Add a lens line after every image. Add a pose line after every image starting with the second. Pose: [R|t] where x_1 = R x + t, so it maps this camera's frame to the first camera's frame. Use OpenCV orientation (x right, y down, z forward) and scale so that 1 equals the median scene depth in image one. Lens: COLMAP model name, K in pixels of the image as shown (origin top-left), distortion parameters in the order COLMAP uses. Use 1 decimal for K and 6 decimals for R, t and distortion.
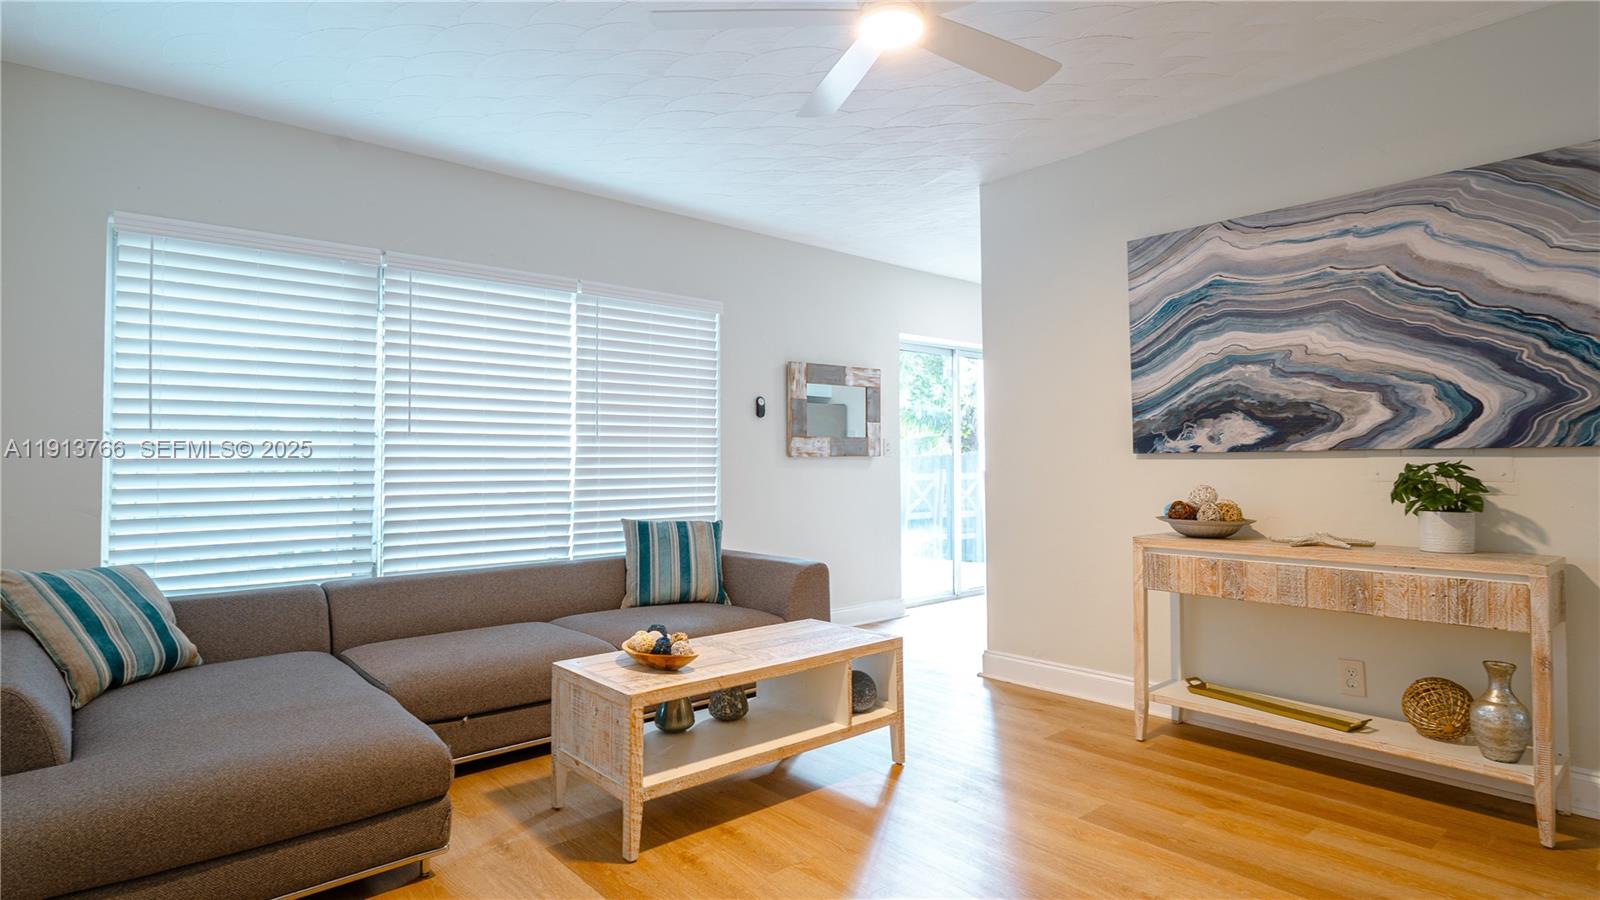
lens RADIAL K [[827.4, 0, 799.8], [0, 827.4, 438.5], [0, 0, 1]] dist [-0.000285, -0.000528]
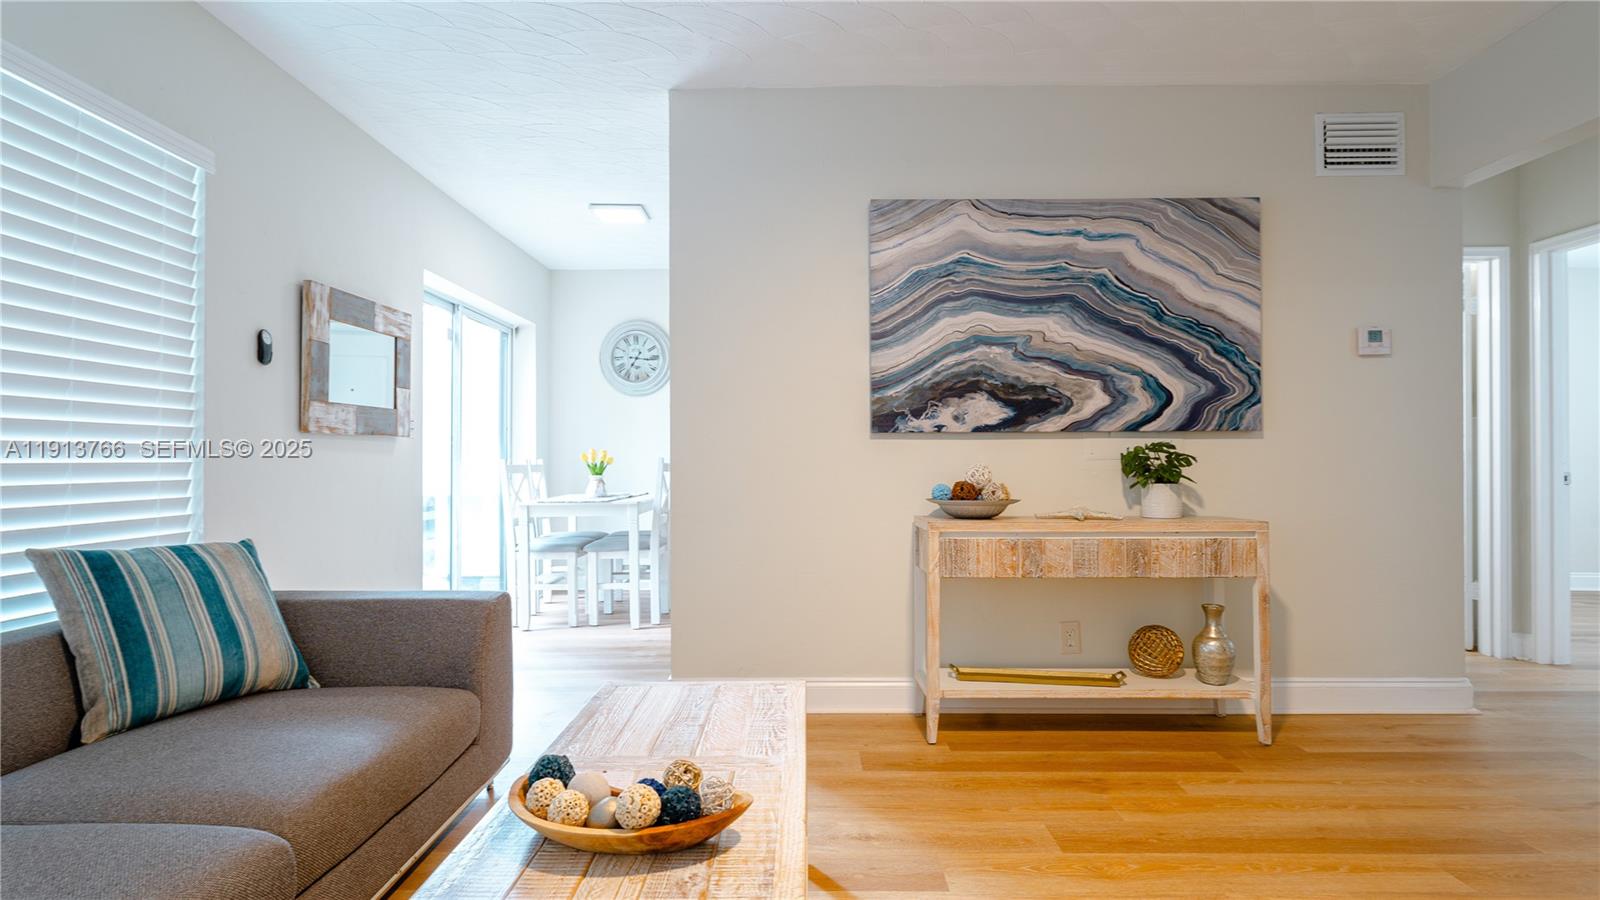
lens RADIAL K [[821.0, 0, 800.0], [0, 821.0, 450.0], [0, 0, 1]] dist [-0.013628, 0.000289]
pose [[0.664786, 0.013692, 0.746908, -0.373579], [-0.023089, 0.999731, 0.002225, 0.042327], [-0.746677, -0.018725, 0.664923, 0.521696]]
